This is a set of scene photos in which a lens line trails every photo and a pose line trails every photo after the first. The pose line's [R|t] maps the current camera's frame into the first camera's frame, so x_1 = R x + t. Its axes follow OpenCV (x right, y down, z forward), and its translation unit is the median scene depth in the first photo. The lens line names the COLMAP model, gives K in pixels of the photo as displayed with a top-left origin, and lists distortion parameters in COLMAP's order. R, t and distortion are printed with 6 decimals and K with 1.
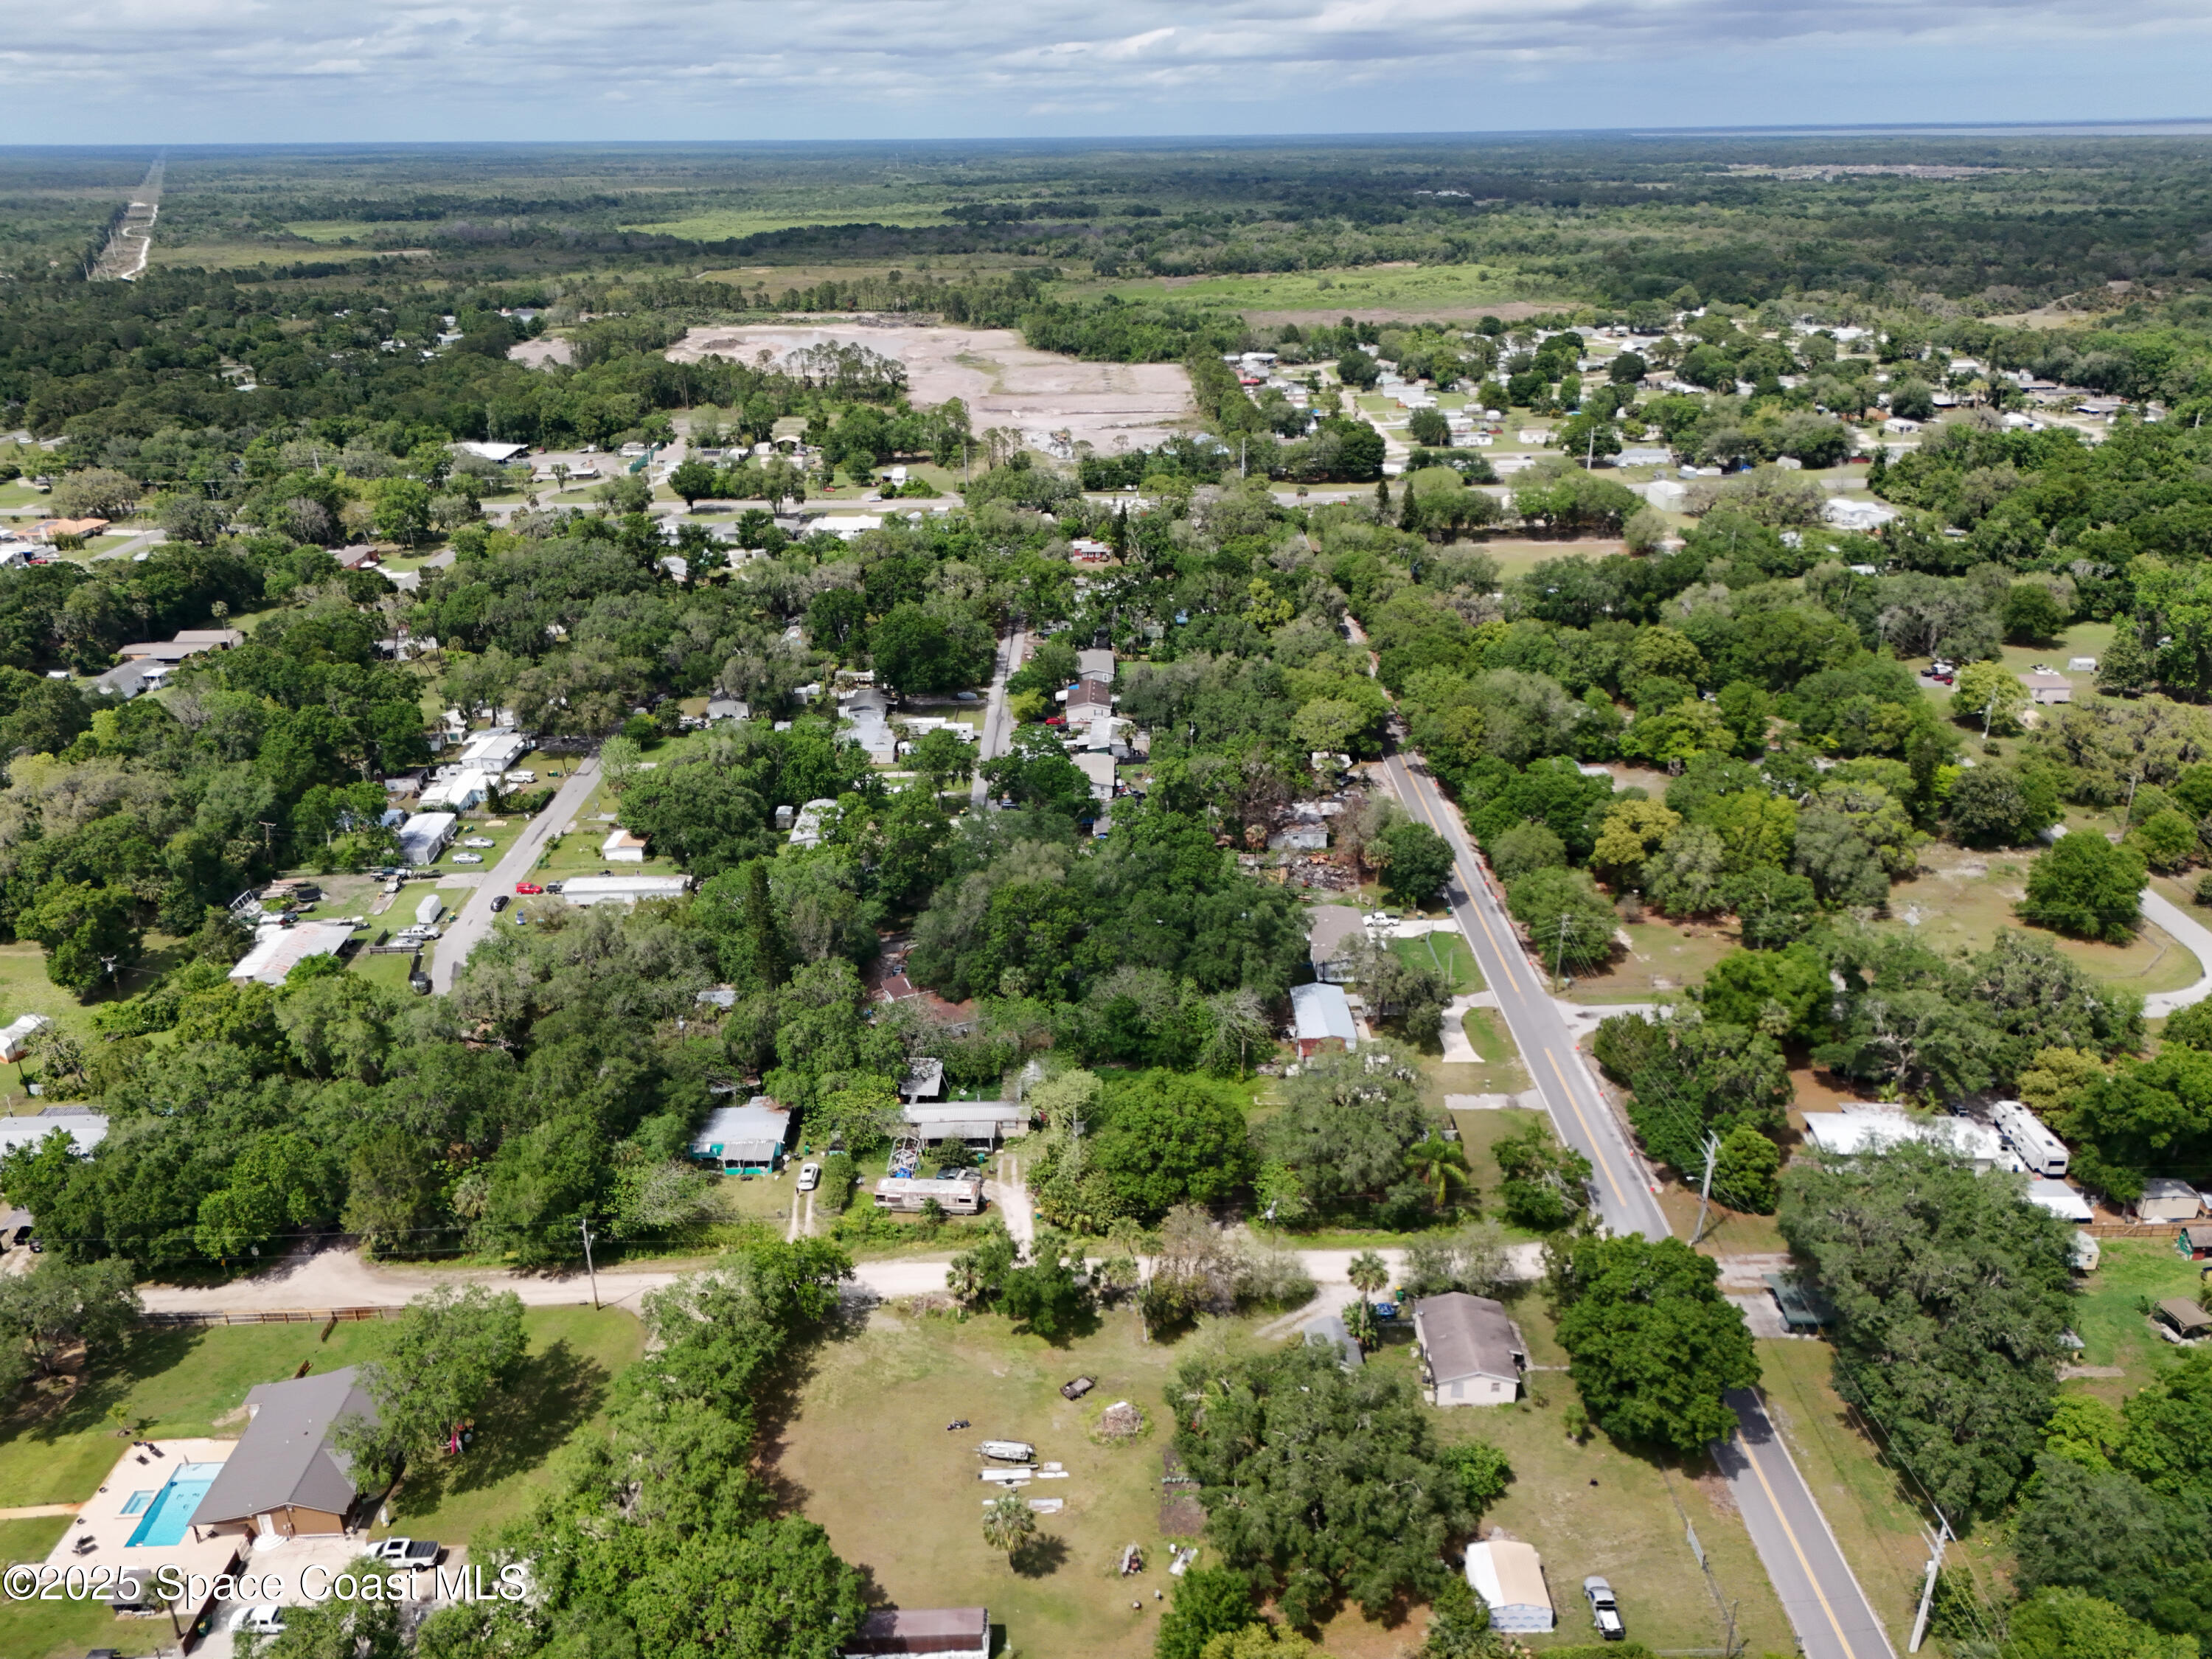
lens RADIAL K [[1585.5, 0, 1106.0], [0, 1585.5, 829.5], [0, 0, 1]] dist [0.001308, -0.002573]
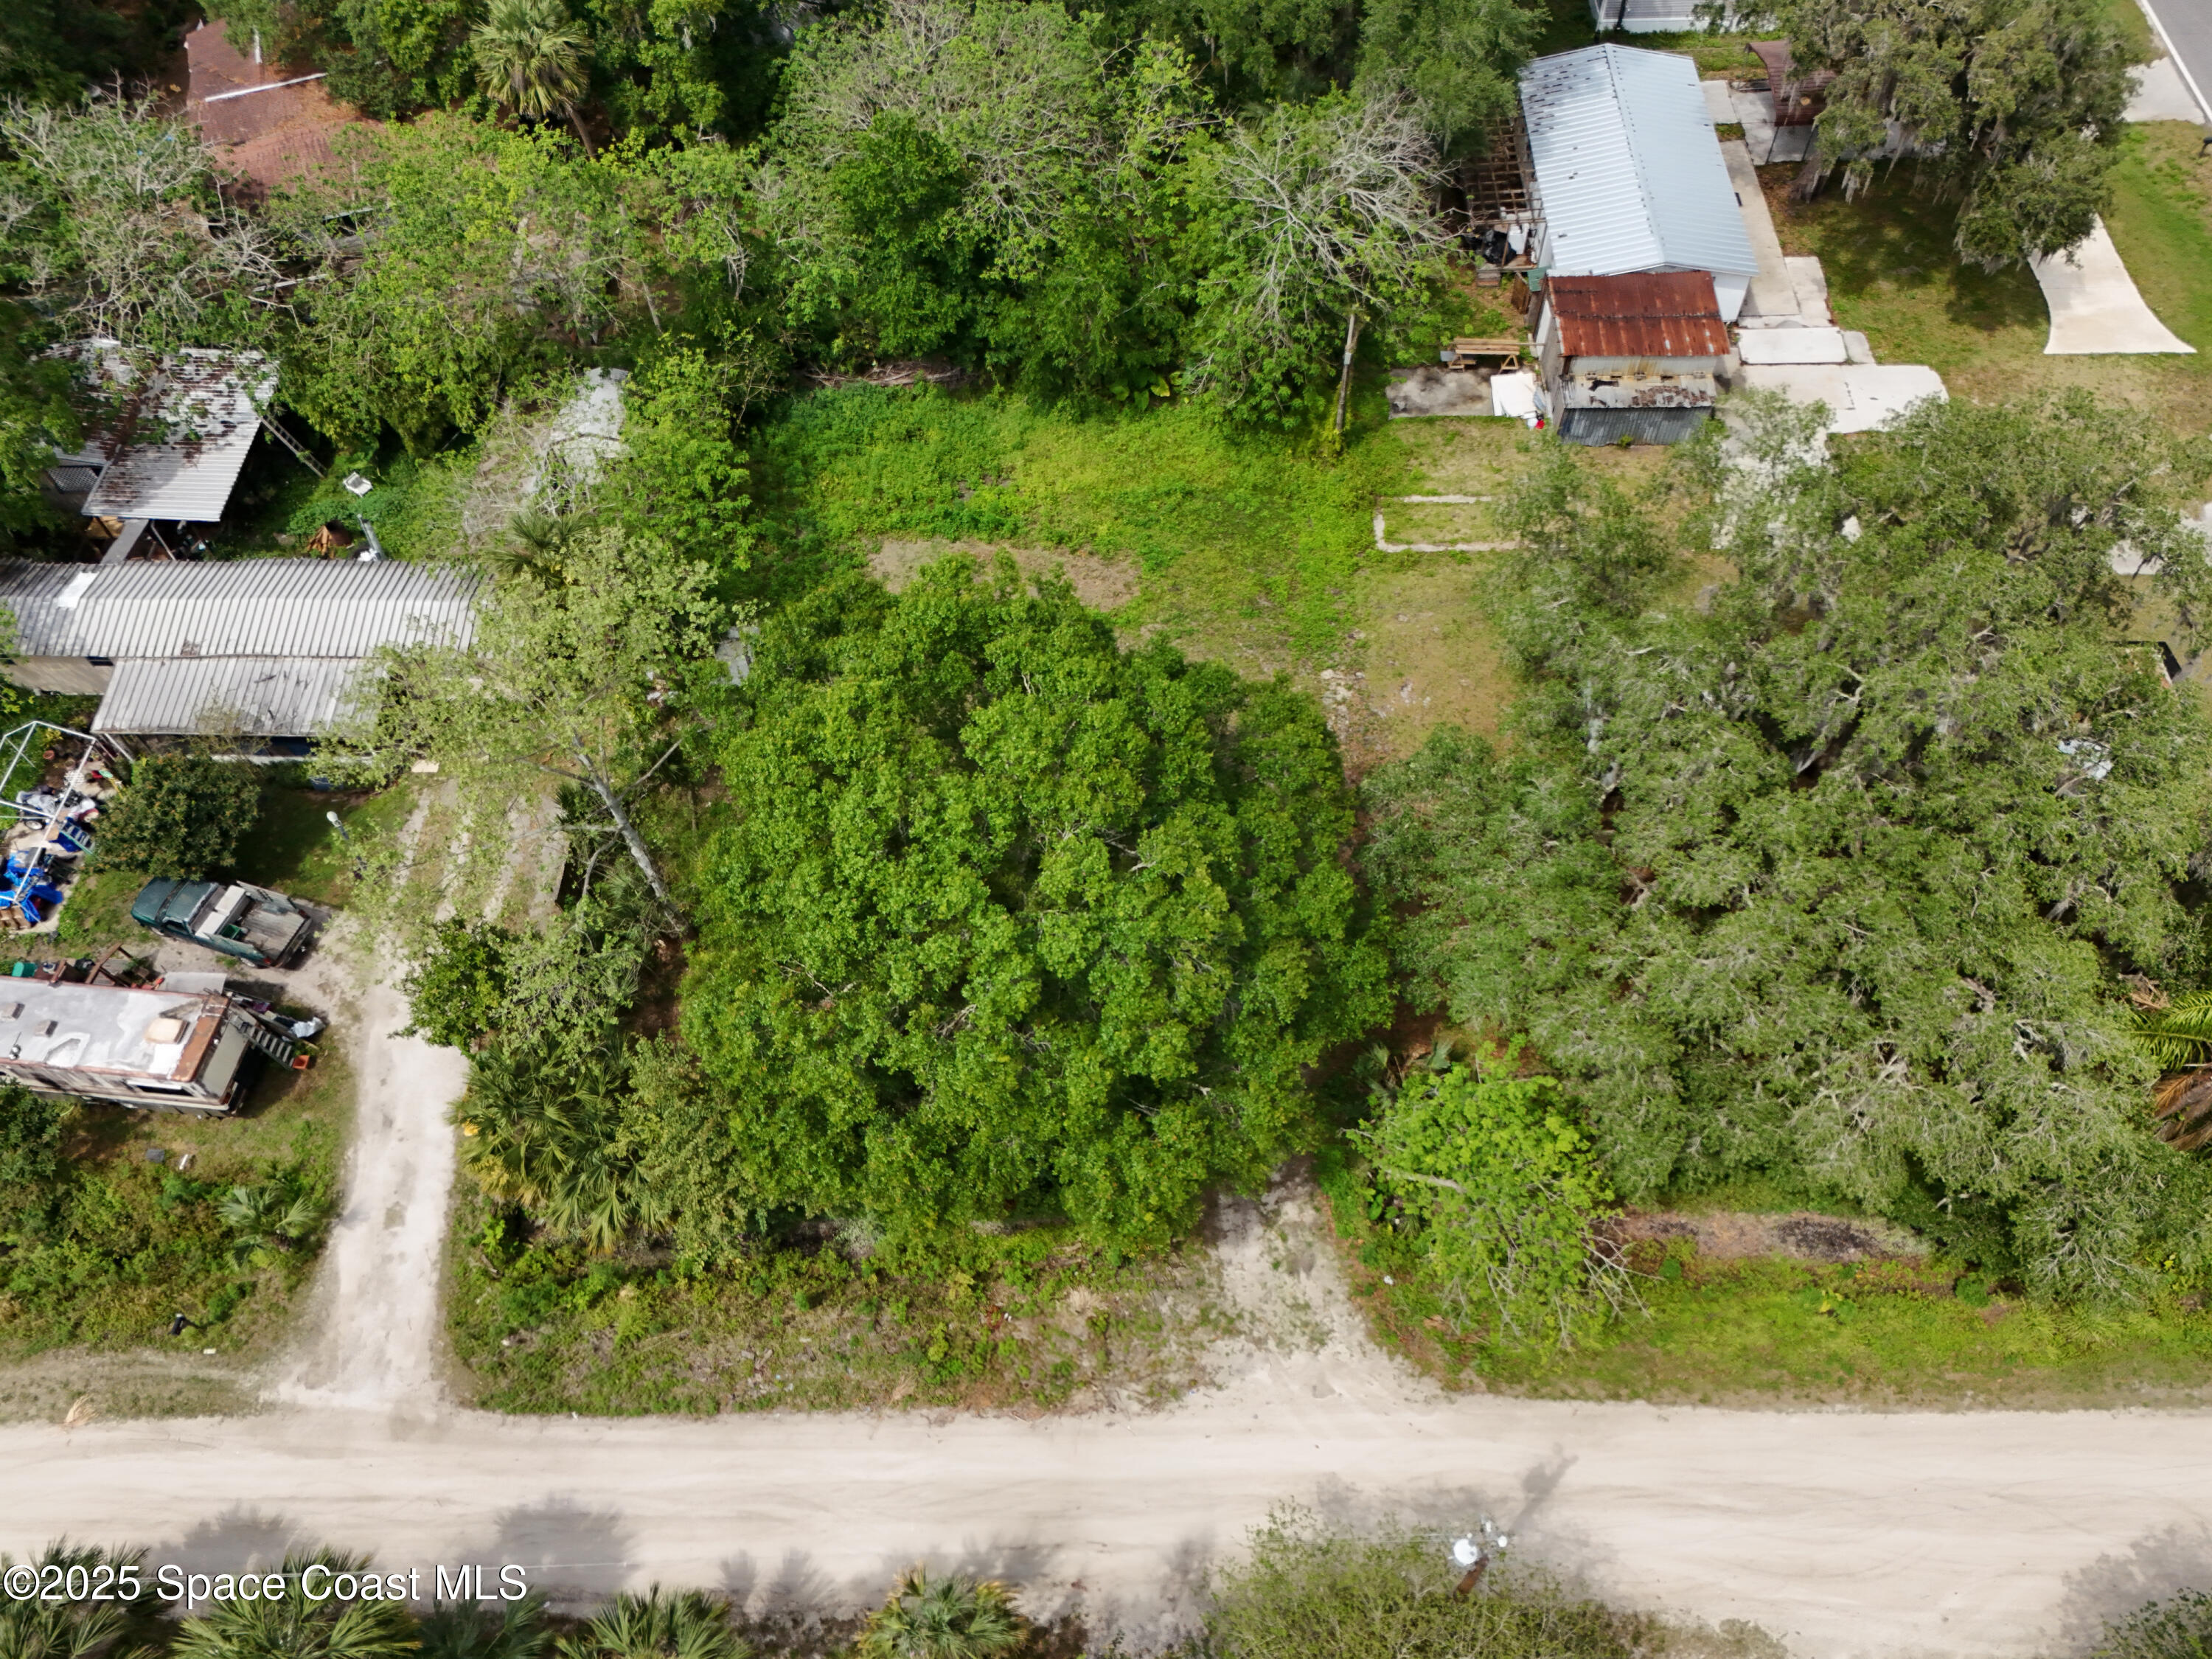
lens RADIAL K [[1681.9, 0, 1108.1], [0, 1681.9, 774.5], [0, 0, 1]] dist [0.027970, -0.001545]
pose [[0.999064, 0.019728, -0.038491, 0.057377], [0.003552, 0.849484, 0.527603, 0.048153], [0.043106, -0.527246, 0.848619, 0.702018]]
